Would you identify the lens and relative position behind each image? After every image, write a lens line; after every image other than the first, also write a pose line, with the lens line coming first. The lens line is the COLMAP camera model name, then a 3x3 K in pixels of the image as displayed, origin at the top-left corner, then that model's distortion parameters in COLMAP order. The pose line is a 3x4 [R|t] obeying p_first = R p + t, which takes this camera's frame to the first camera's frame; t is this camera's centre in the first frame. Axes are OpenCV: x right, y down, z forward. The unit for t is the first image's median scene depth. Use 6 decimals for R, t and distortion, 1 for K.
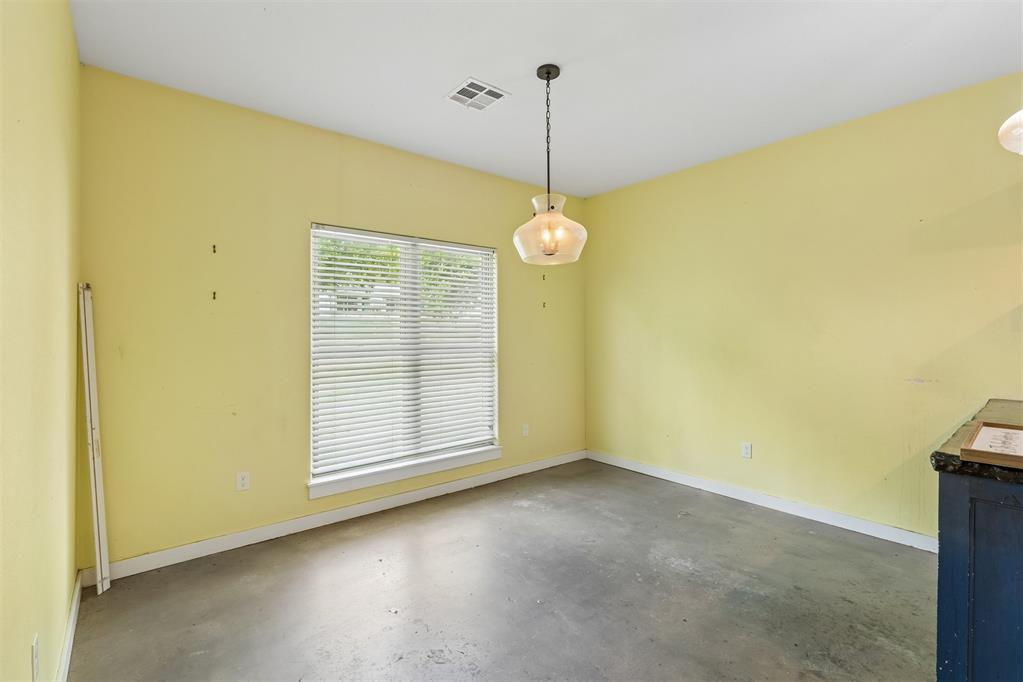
lens RADIAL K [[466.7, 0, 517.4], [0, 466.7, 333.5], [0, 0, 1]] dist [-0.003332, -0.000786]
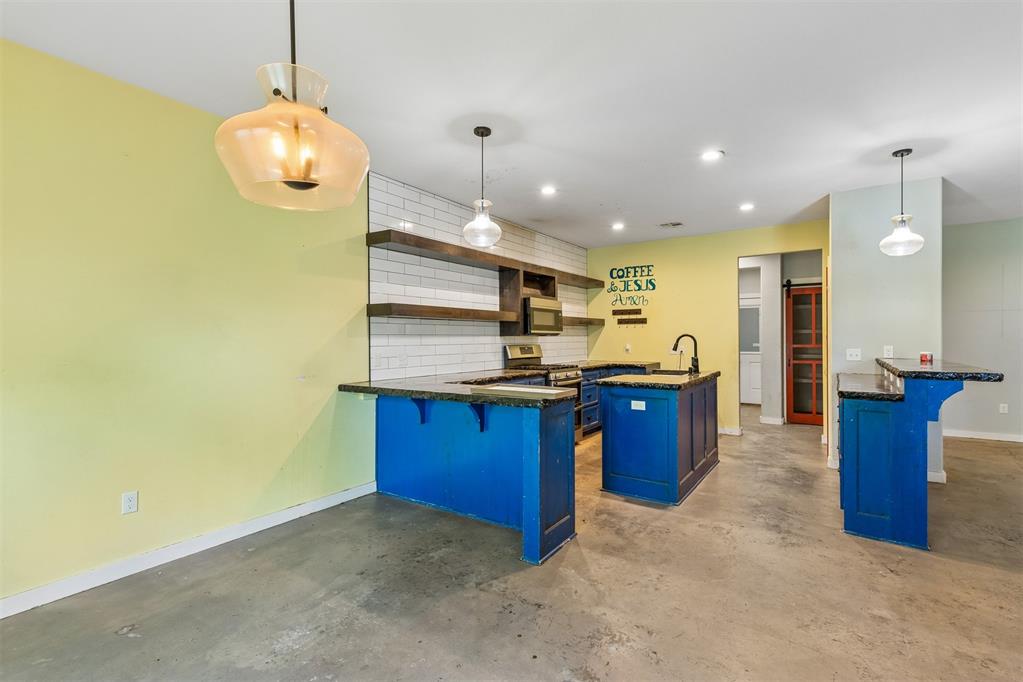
lens RADIAL K [[459.4, 0, 511.5], [0, 459.4, 341.0], [0, 0, 1]] dist [0.001037, -0.000035]
pose [[-0.257672, -0.003668, 0.966225, -0.435597], [0.010413, 0.999924, 0.006573, 0.005953], [-0.966176, 0.011755, -0.257615, 0.795170]]
